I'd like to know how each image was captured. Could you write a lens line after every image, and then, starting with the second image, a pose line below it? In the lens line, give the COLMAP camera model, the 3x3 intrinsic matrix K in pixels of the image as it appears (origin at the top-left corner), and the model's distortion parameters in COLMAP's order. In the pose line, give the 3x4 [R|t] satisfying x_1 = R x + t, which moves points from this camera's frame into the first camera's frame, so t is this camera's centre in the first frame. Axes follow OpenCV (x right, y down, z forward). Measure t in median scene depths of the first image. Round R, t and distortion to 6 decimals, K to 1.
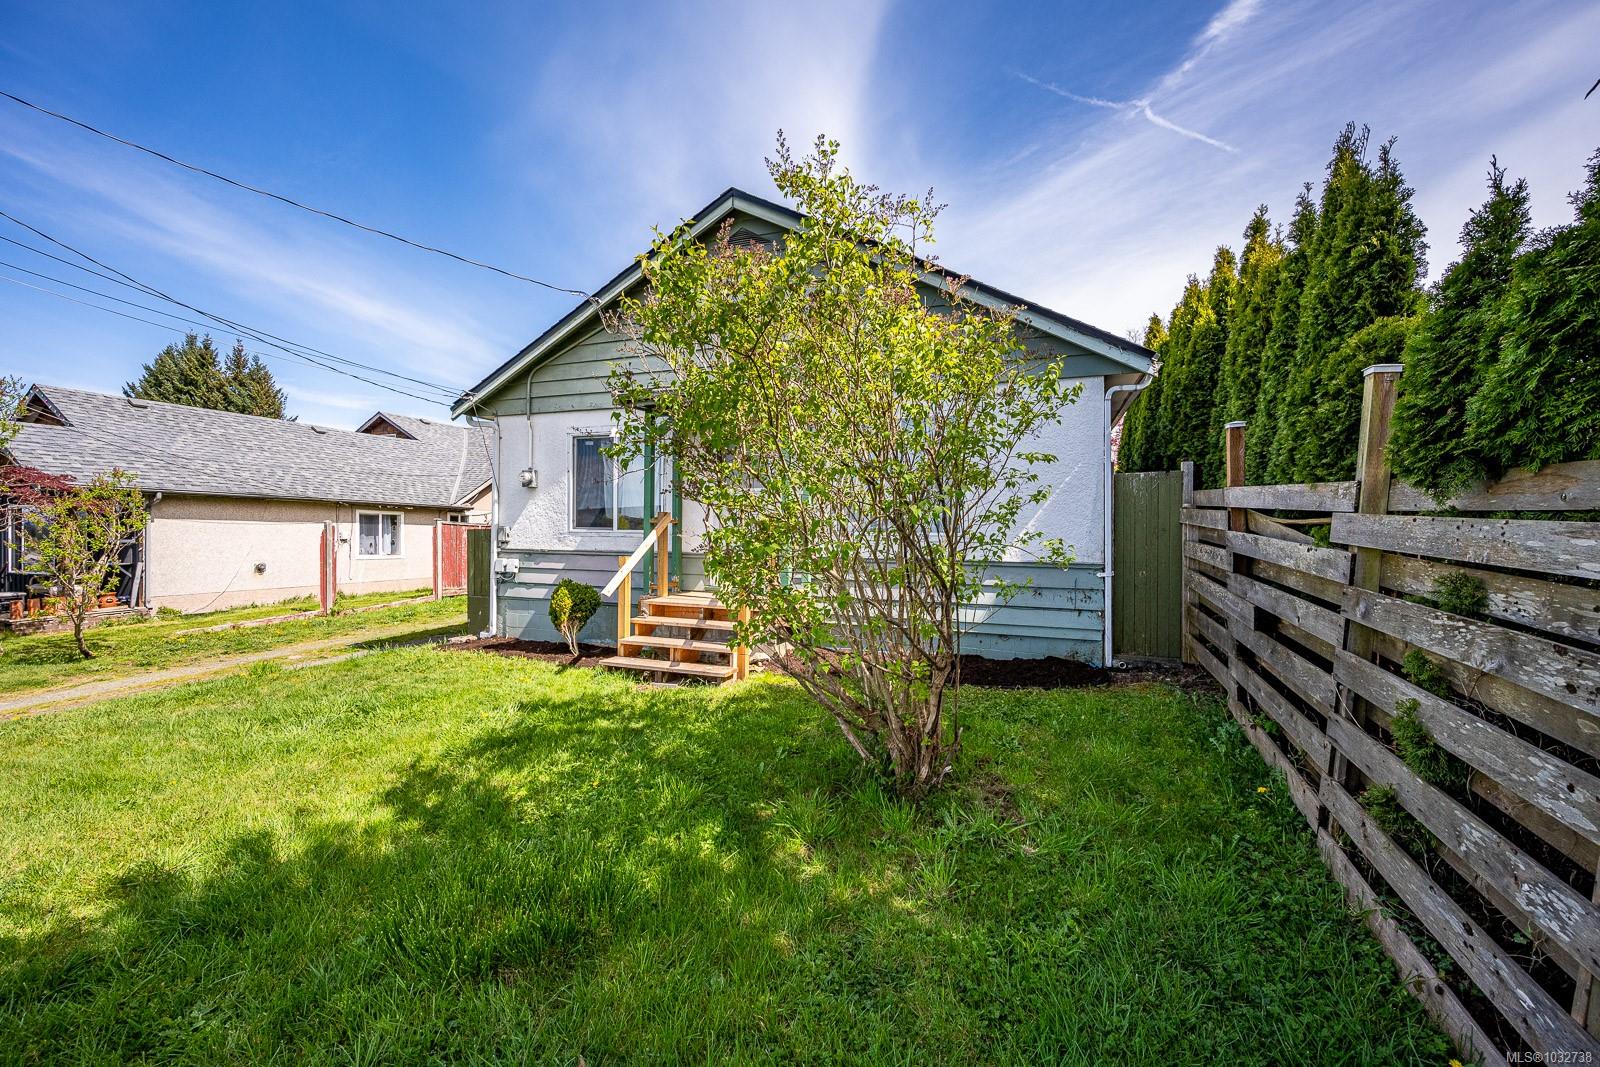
lens RADIAL K [[642.8, 0, 837.7], [0, 642.8, 534.8], [0, 0, 1]] dist [-0.001446, -0.000140]
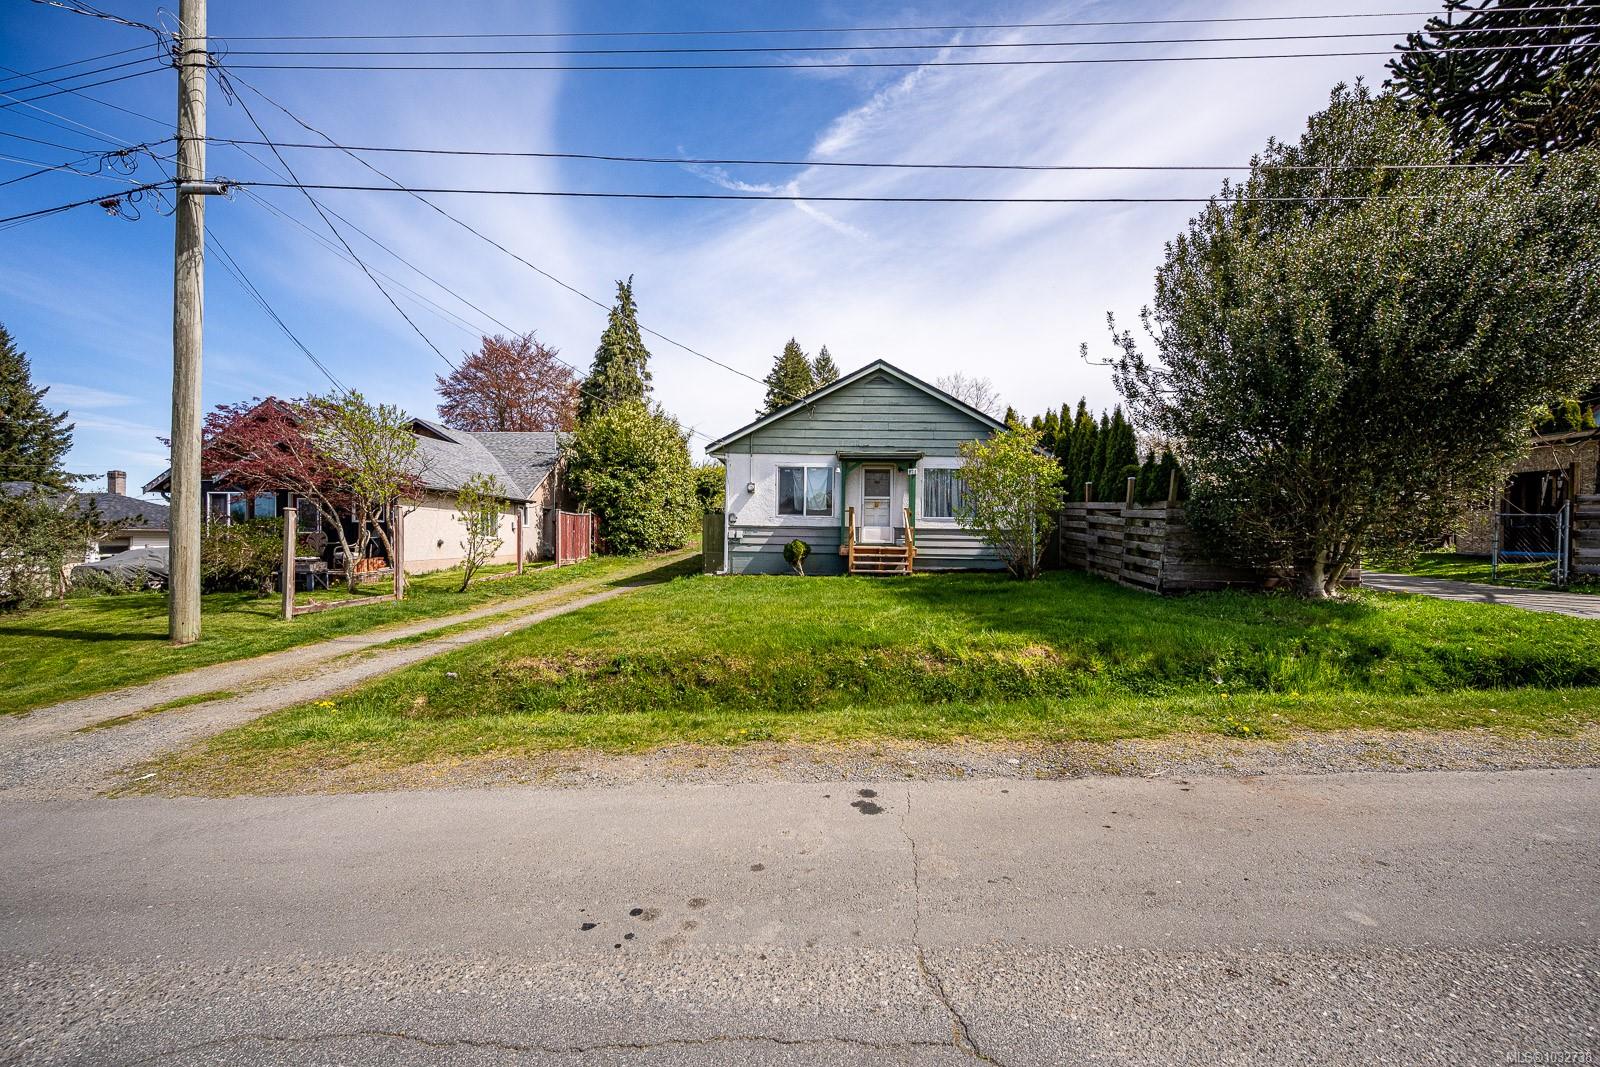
lens RADIAL K [[642.8, 0, 837.7], [0, 642.8, 534.8], [0, 0, 1]] dist [-0.001446, -0.000140]
pose [[0.940936, 0.004914, 0.338548, -0.884416], [-0.003705, 0.999984, -0.004217, 0.057367], [-0.338563, 0.002714, 0.940940, -0.862787]]
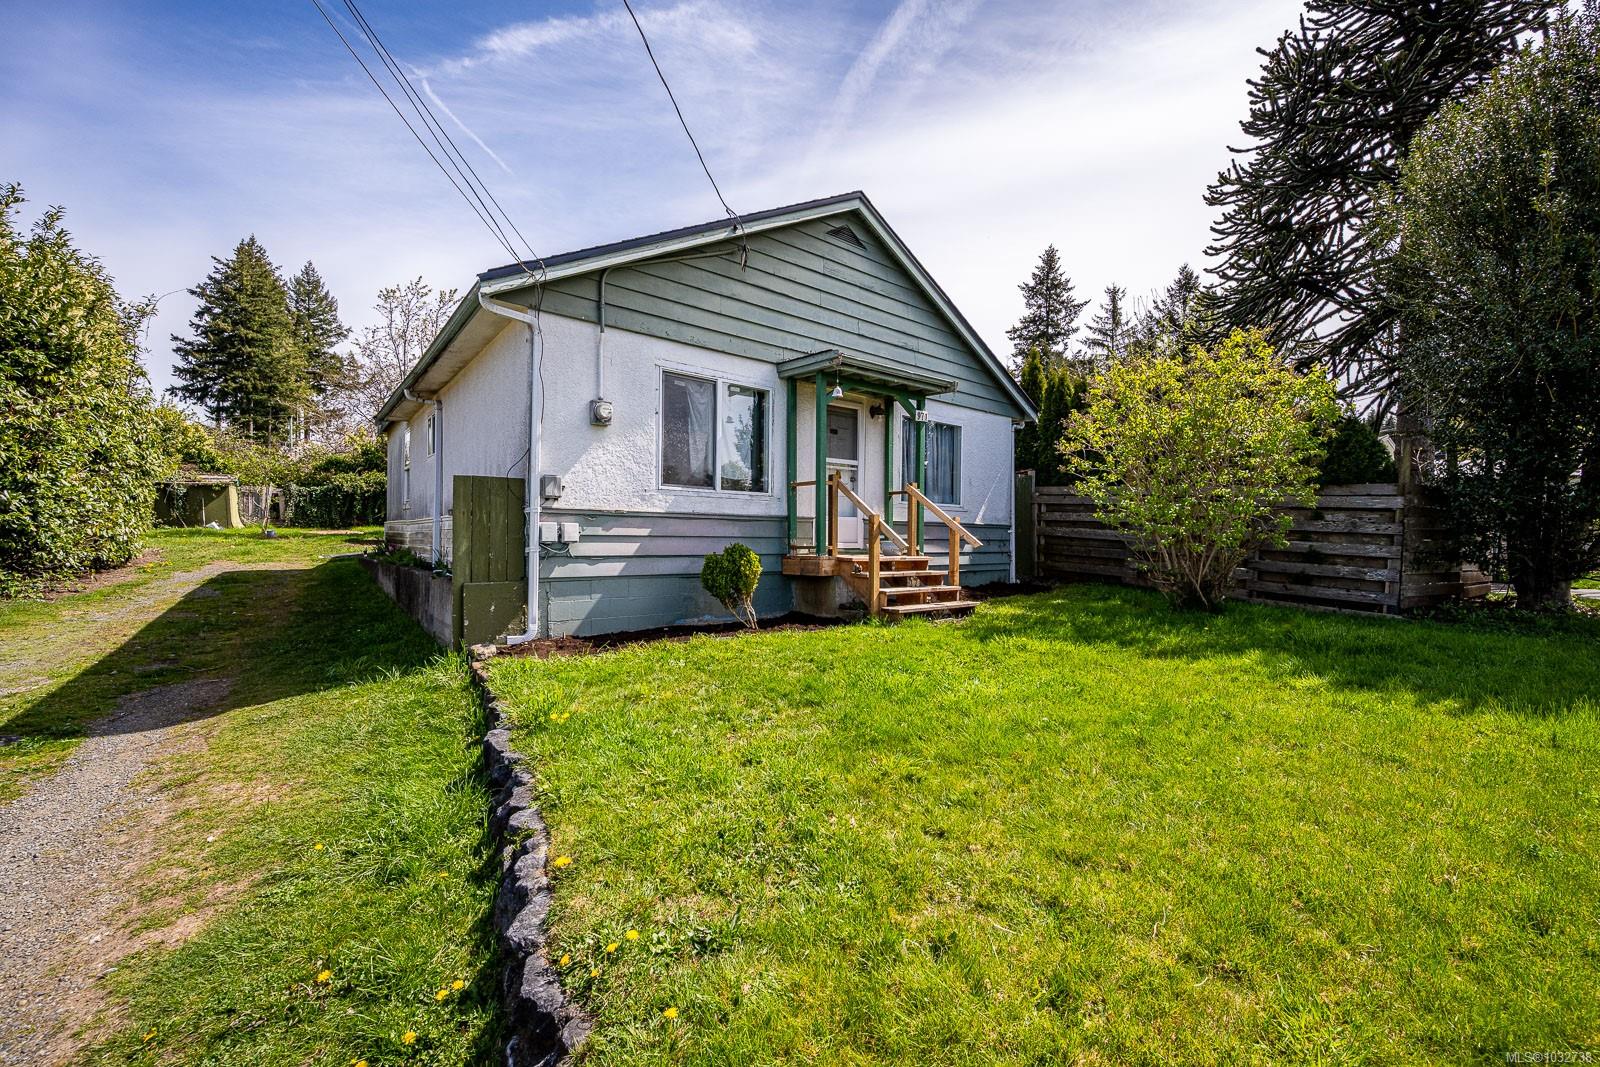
lens RADIAL K [[642.8, 0, 837.7], [0, 642.8, 534.8], [0, 0, 1]] dist [-0.001446, -0.000140]
pose [[0.489521, -0.000364, 0.871992, -0.993686], [0.002754, 0.999996, -0.001129, 0.053316], [-0.871987, 0.002955, 0.489520, 0.408165]]
